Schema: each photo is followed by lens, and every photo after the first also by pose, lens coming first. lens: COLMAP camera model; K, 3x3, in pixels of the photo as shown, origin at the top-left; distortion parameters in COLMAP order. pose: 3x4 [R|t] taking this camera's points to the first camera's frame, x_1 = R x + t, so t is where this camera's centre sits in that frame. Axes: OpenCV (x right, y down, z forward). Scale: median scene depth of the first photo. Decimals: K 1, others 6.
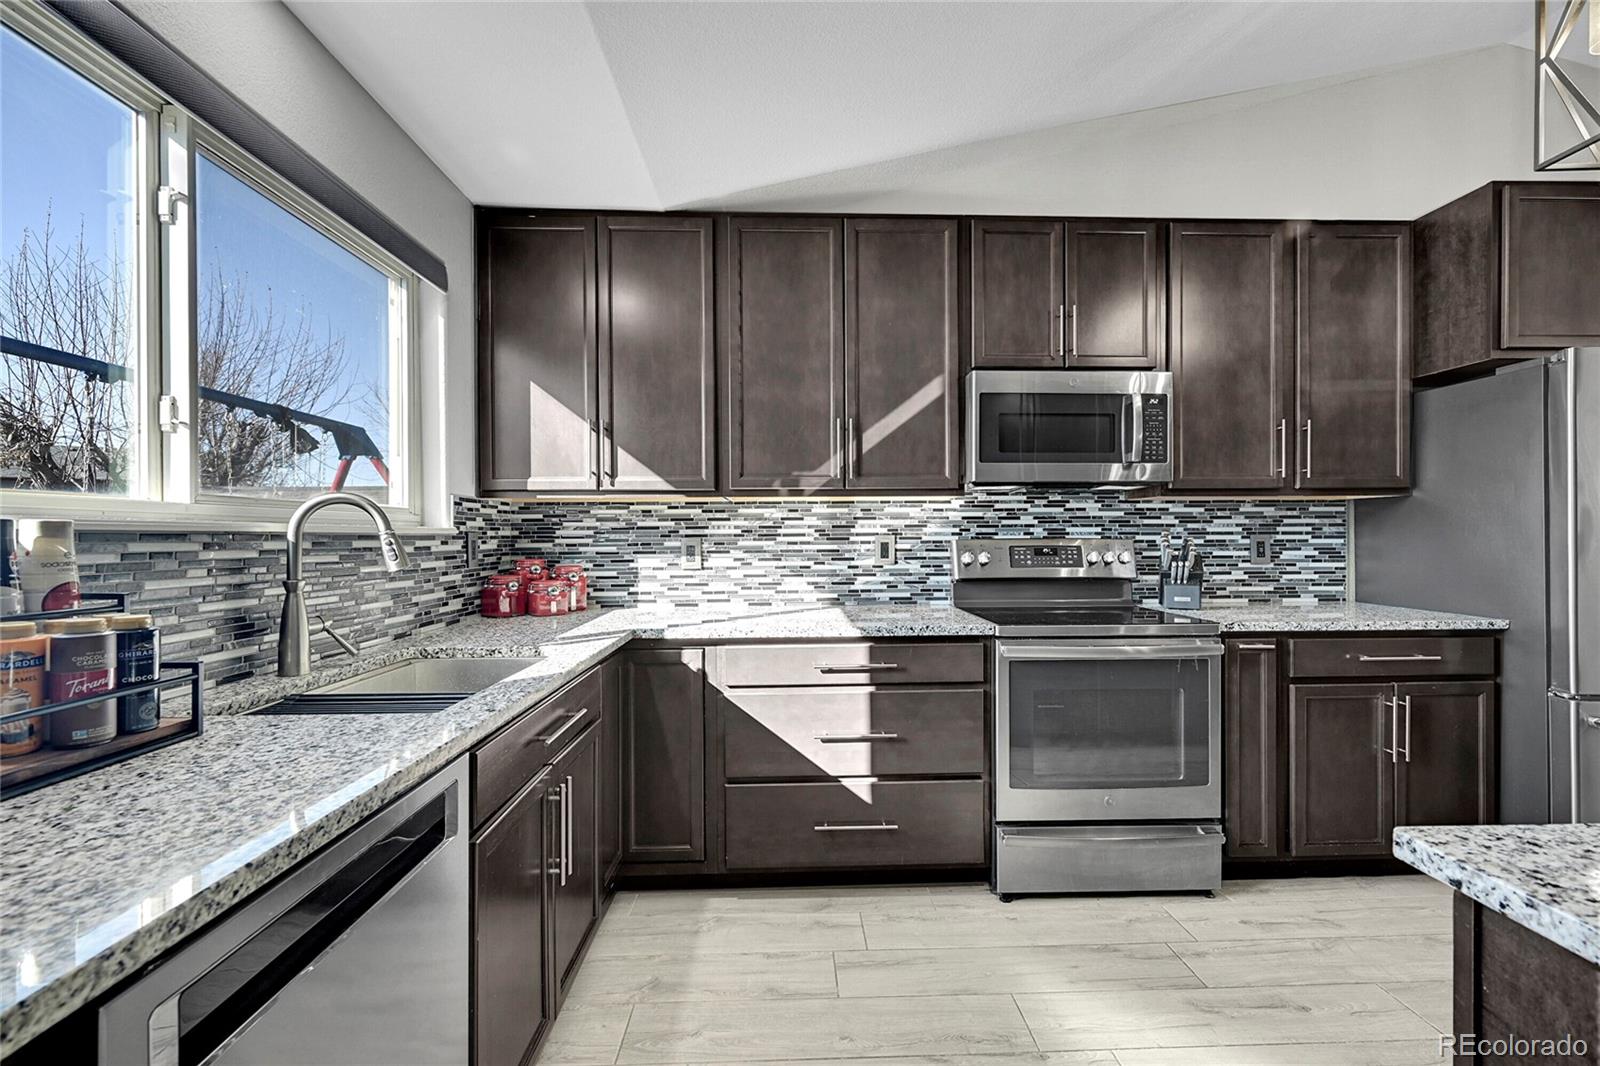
lens RADIAL K [[692.2, 0, 808.6], [0, 692.2, 538.1], [0, 0, 1]] dist [-0.007109, 0.000072]
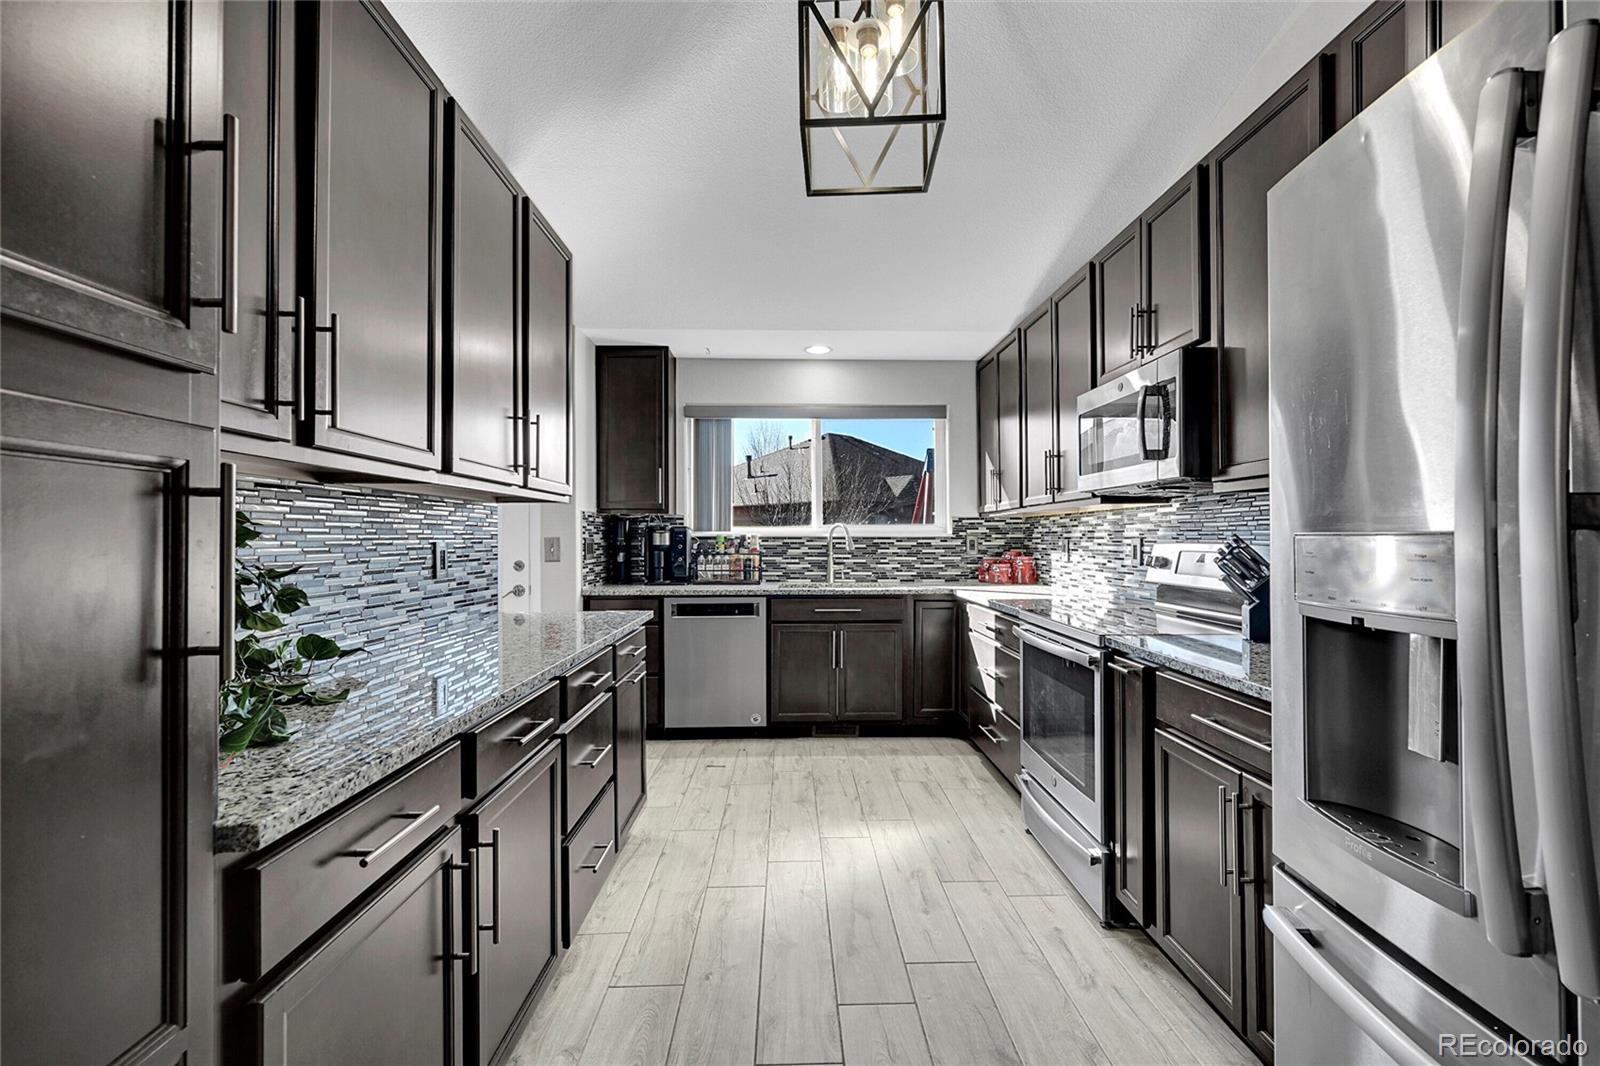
lens RADIAL K [[692.2, 0, 801.5], [0, 692.2, 532.4], [0, 0, 1]] dist [-0.007109, 0.000072]
pose [[-0.020560, -0.002915, -0.999784, 1.569751], [-0.001932, 0.999994, -0.002876, -0.012193], [0.999787, 0.001872, -0.020566, 0.622938]]
